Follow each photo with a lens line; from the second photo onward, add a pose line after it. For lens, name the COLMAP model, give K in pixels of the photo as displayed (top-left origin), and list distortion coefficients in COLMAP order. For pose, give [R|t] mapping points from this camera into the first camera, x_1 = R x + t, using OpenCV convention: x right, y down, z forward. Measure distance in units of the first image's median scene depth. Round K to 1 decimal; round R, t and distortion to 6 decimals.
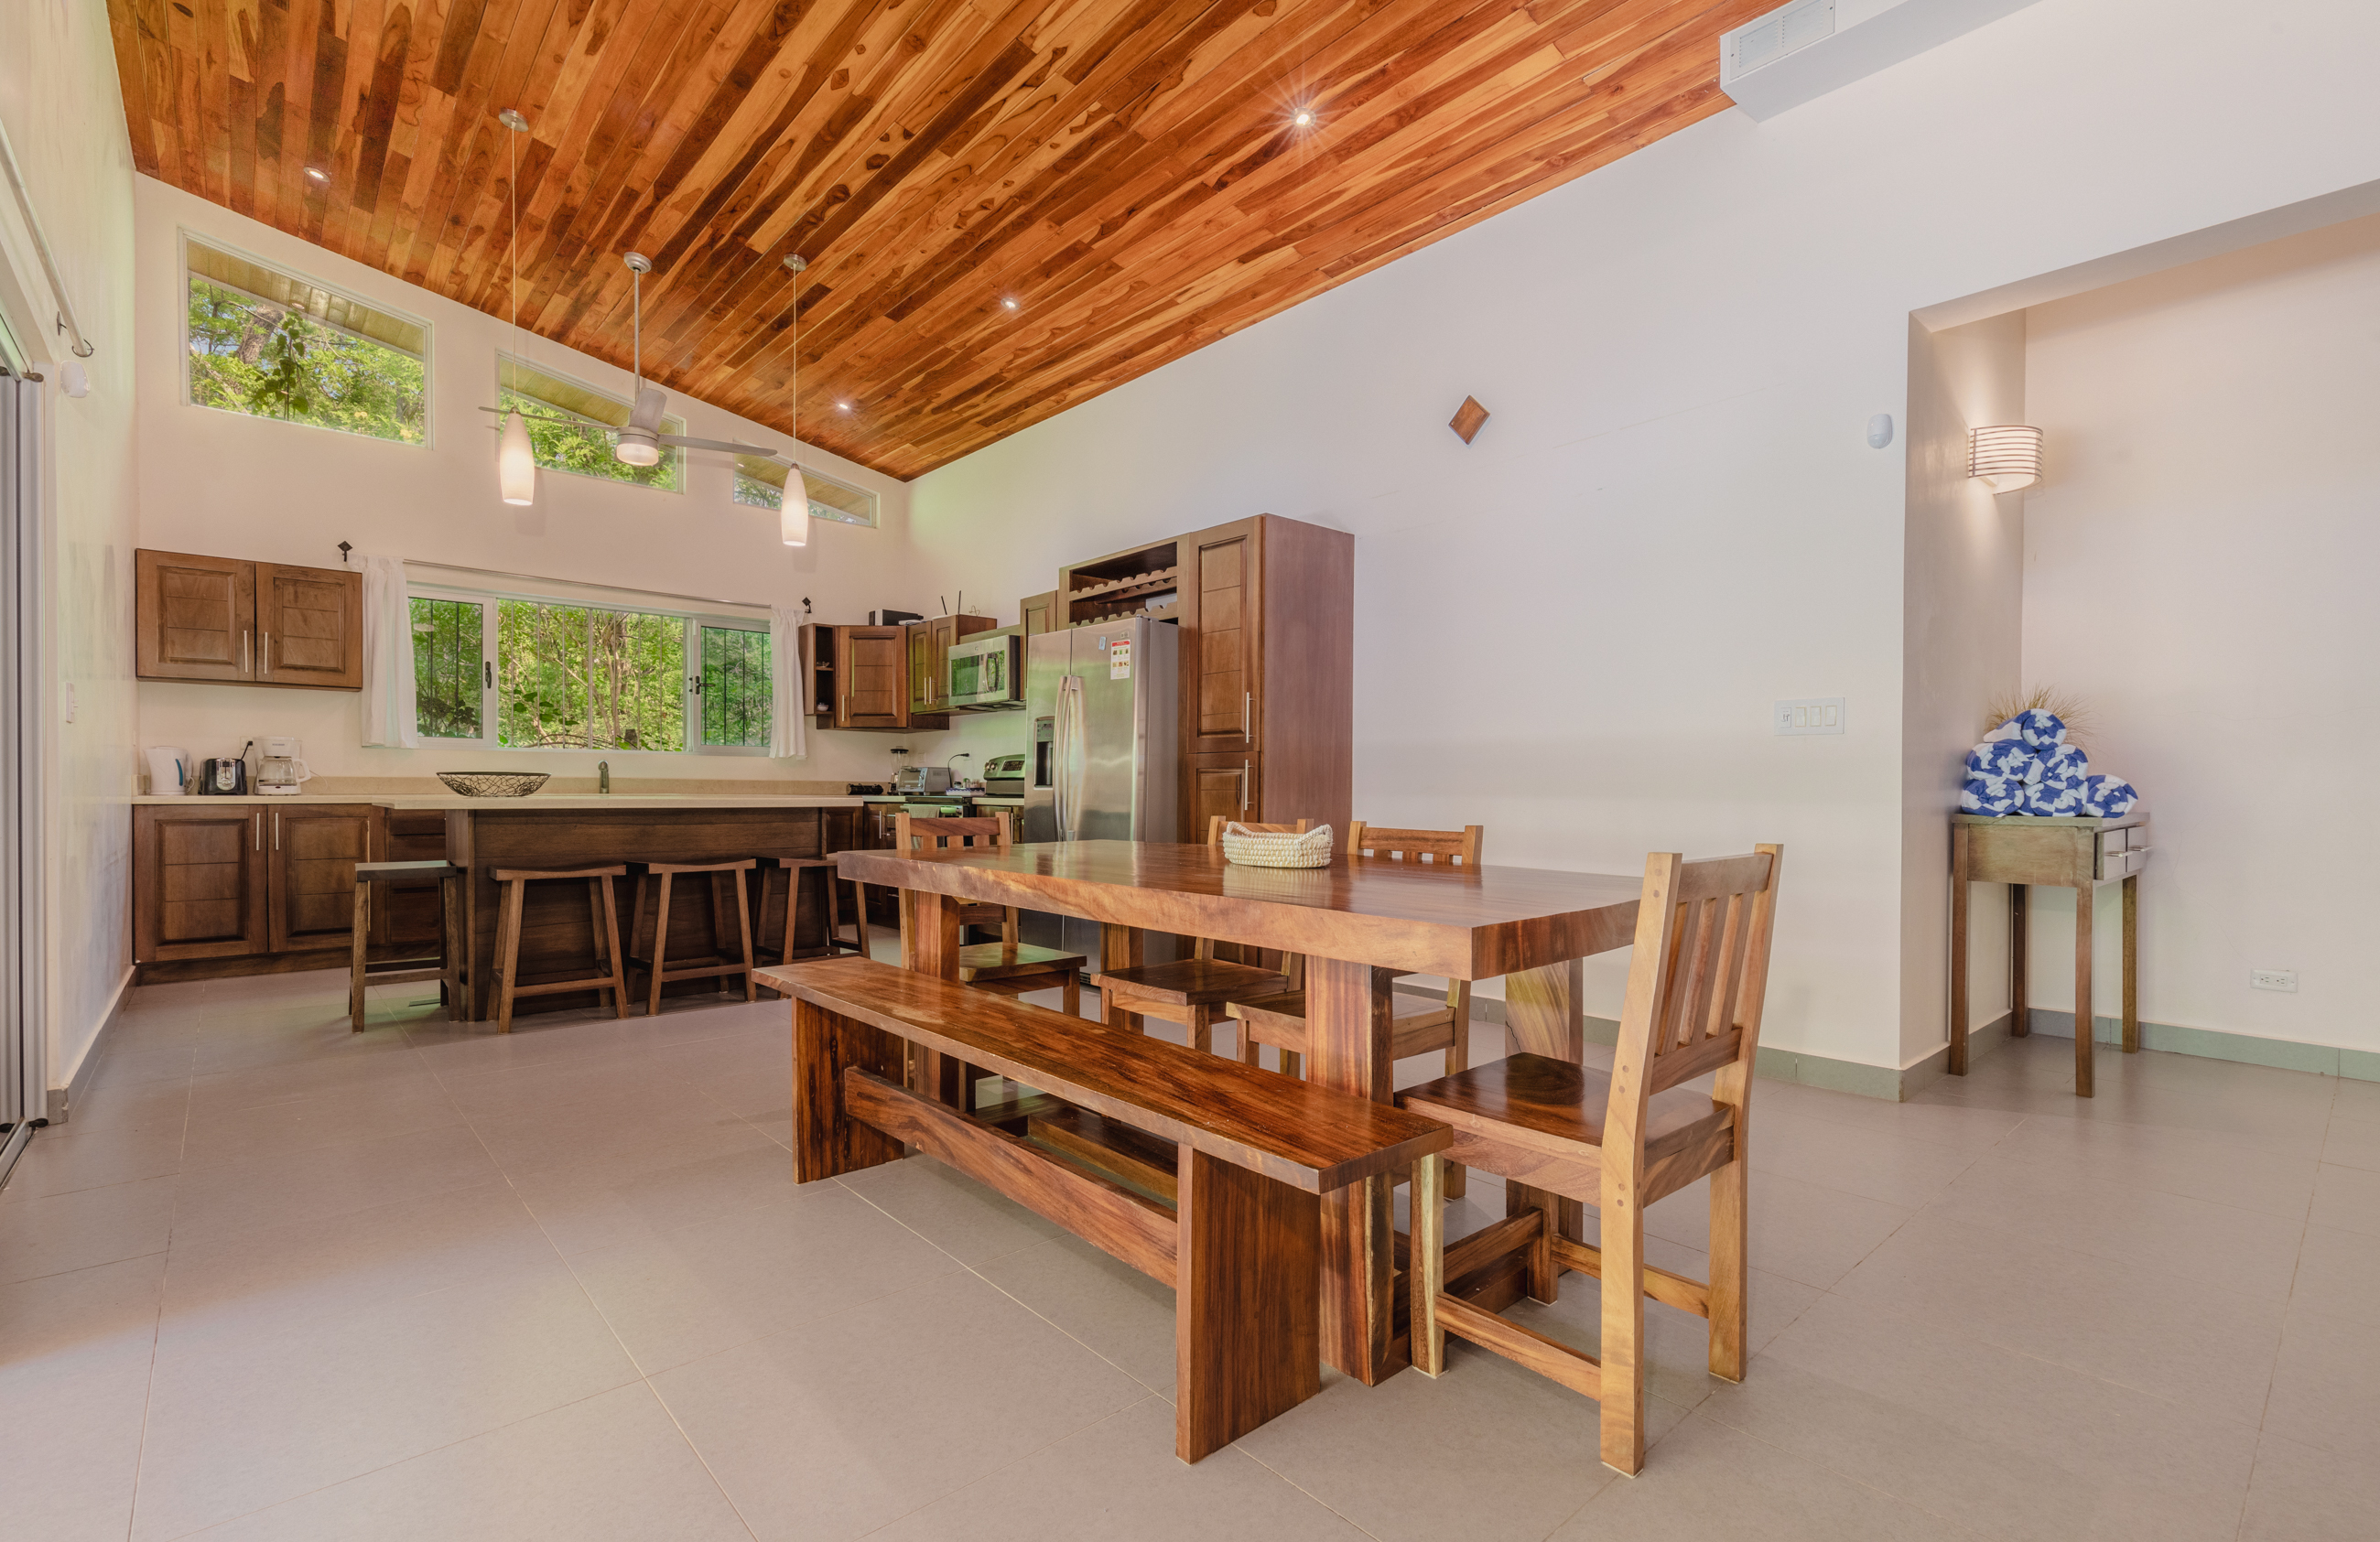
lens RADIAL K [[1082.1, 0, 1194.2], [0, 1082.1, 783.1], [0, 0, 1]] dist [0.014949, -0.000386]
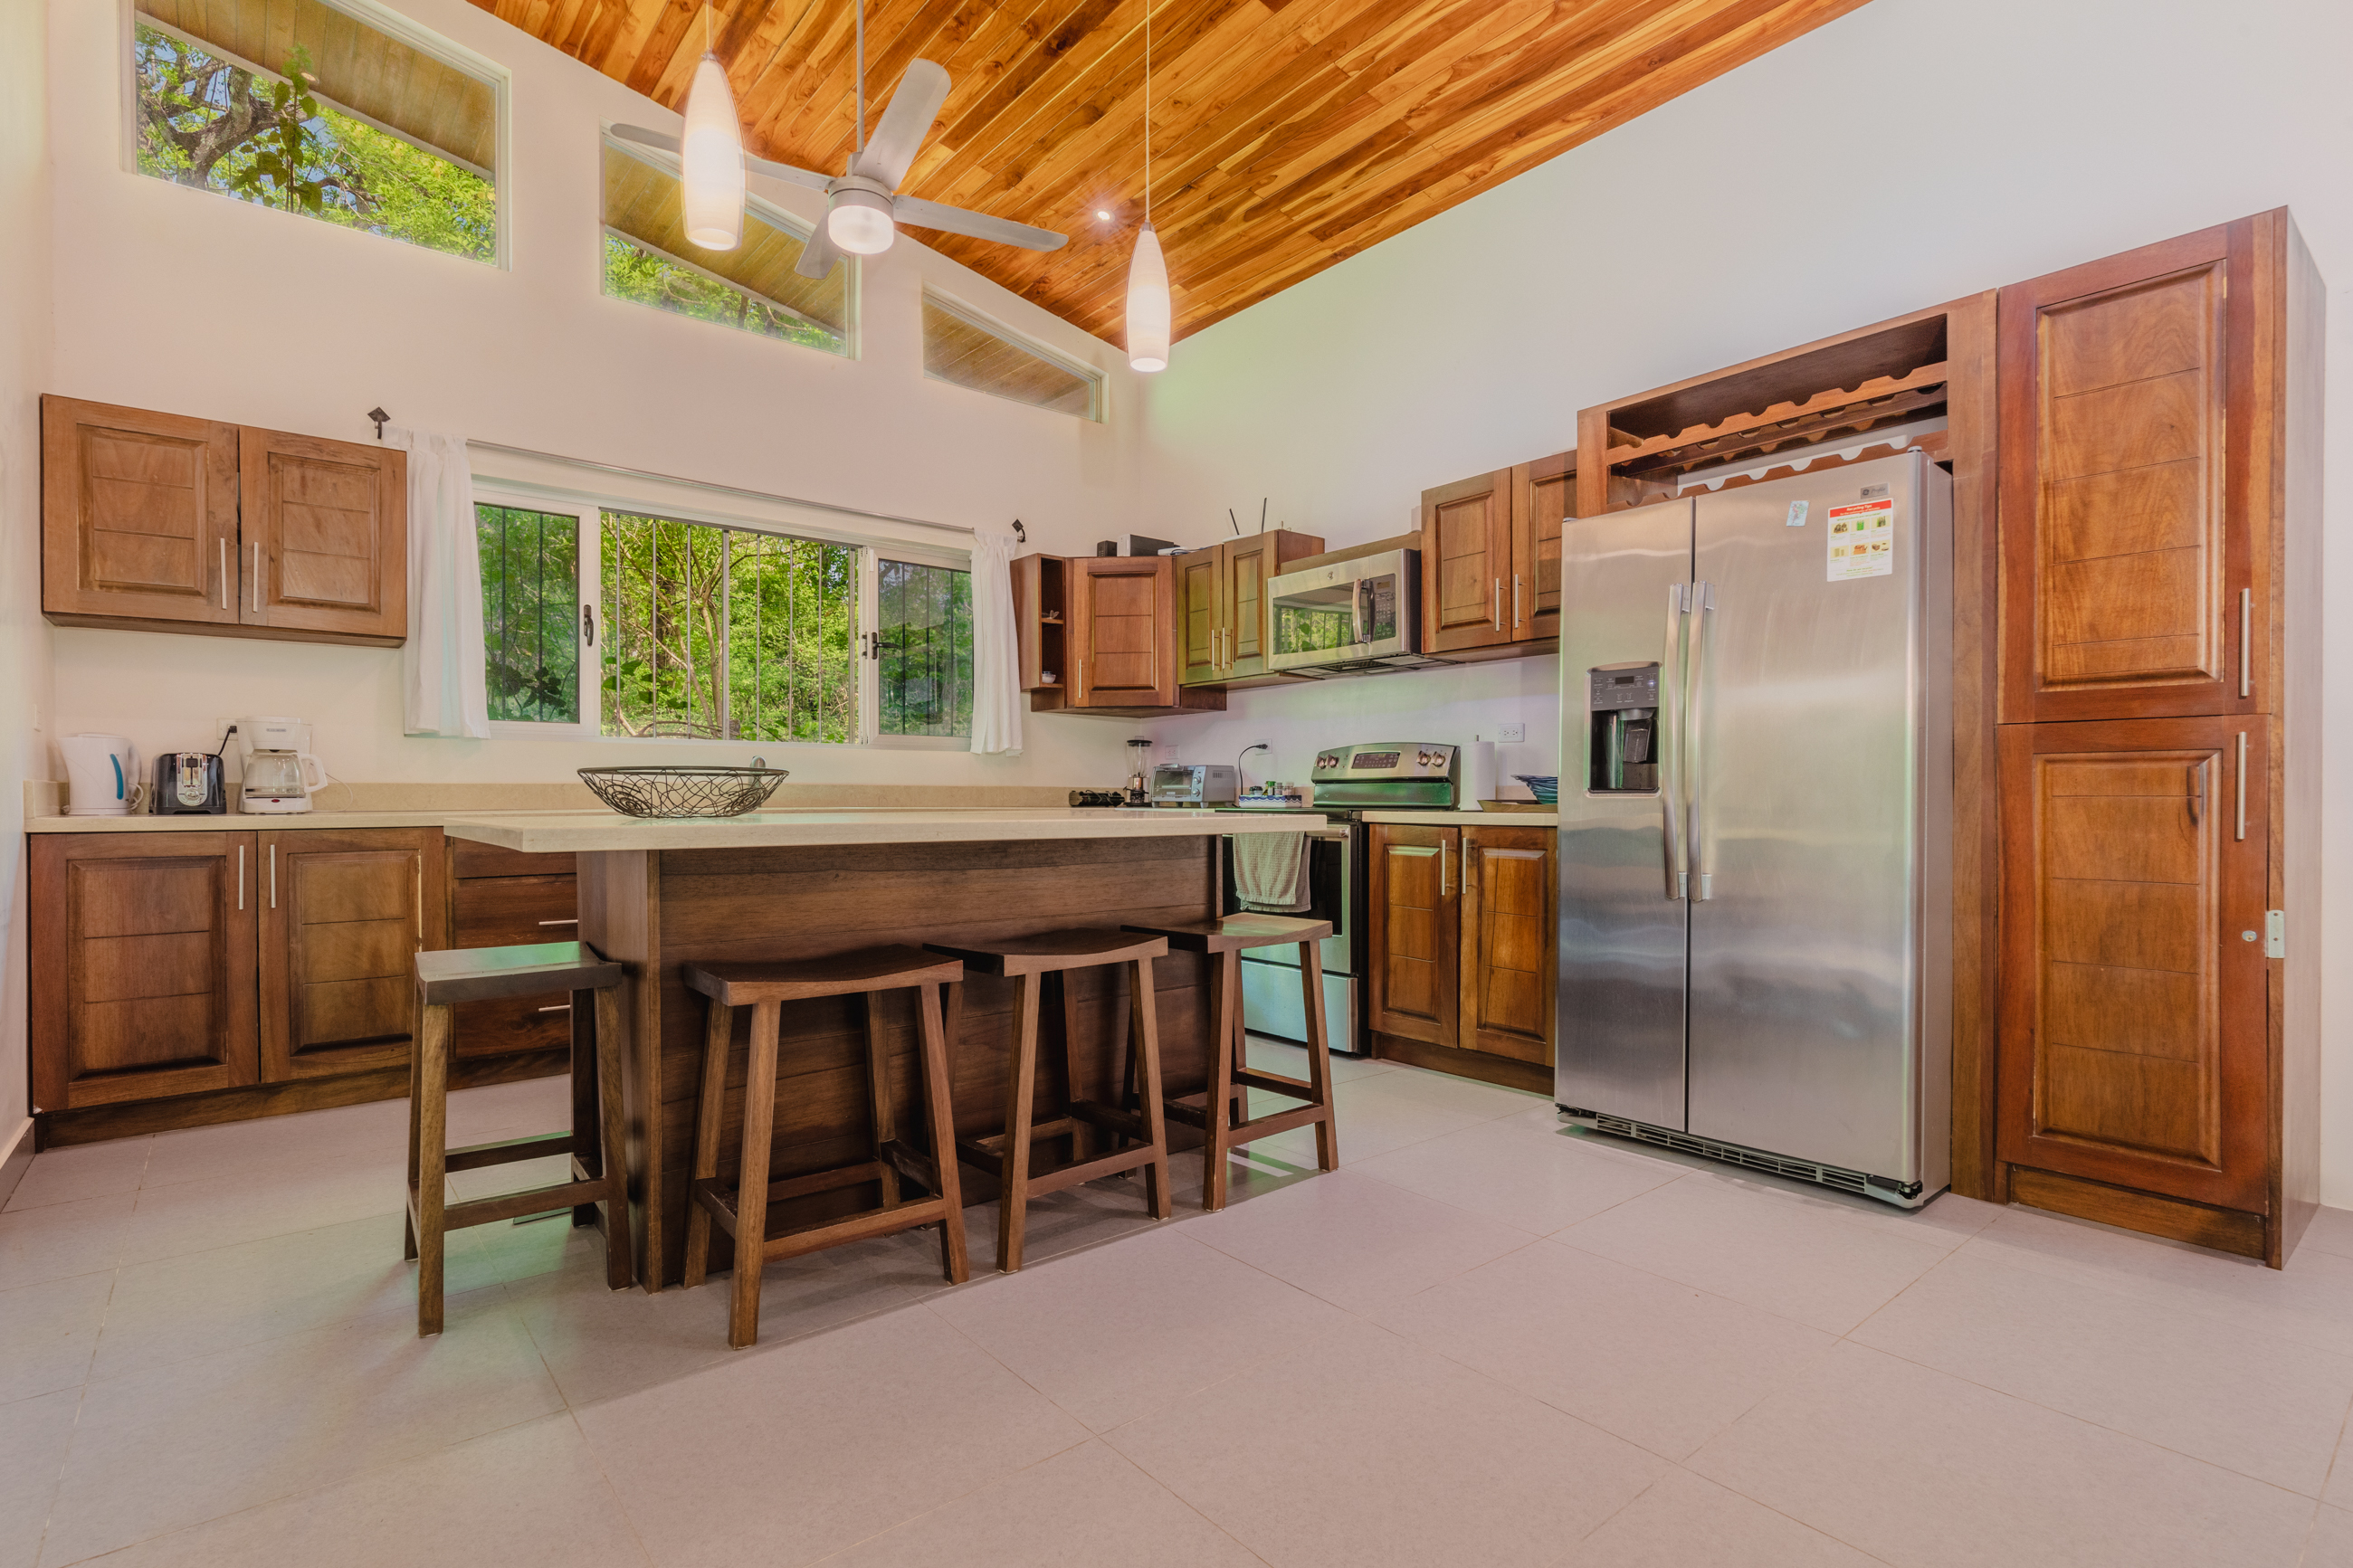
lens RADIAL K [[1146.9, 0, 1176.5], [0, 1146.9, 784.0], [0, 0, 1]] dist [0.002854, 0.000822]
pose [[0.999205, -0.006459, -0.039348, -0.327287], [0.006249, 0.999966, -0.005455, 0.001088], [0.039382, 0.005204, 0.999211, 0.399381]]
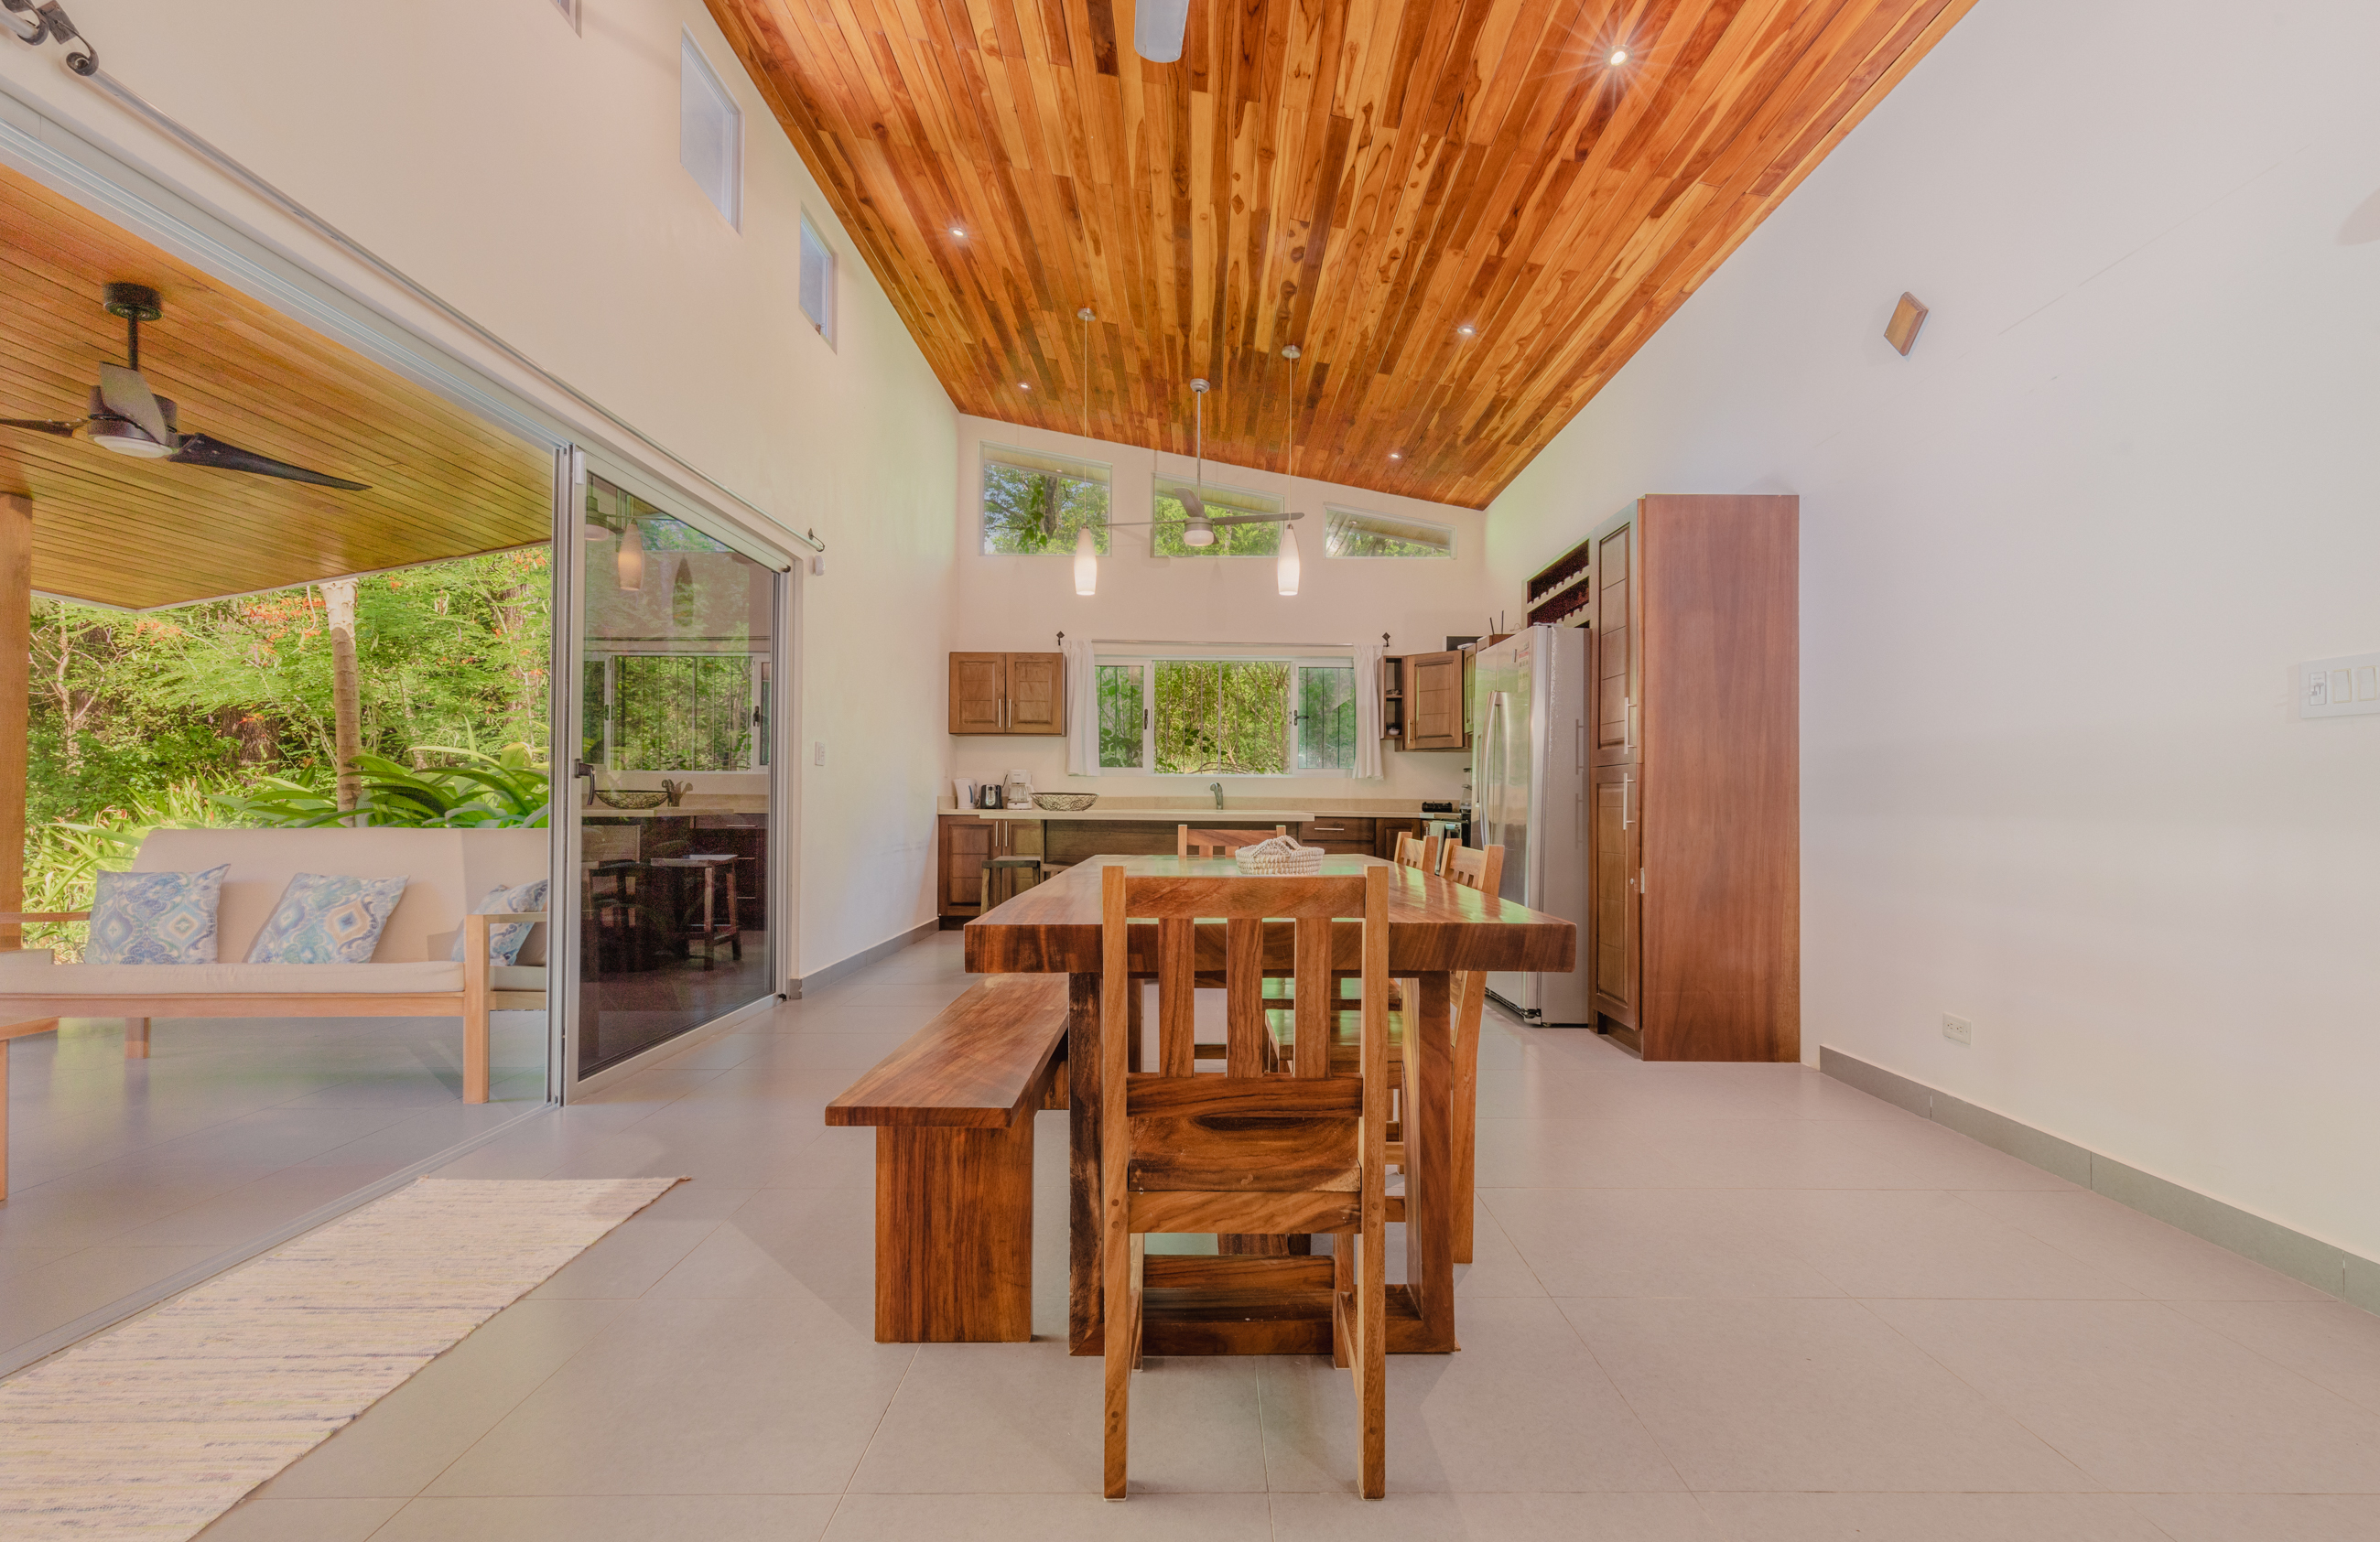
lens RADIAL K [[1067.6, 0, 1190.0], [0, 1067.6, 771.0], [0, 0, 1]] dist [0.016620, -0.000089]
pose [[0.749850, -0.020208, -0.661300, 0.296738], [0.000967, 0.999566, -0.029448, 0.001893], [0.661608, 0.021442, 0.749544, 0.081440]]
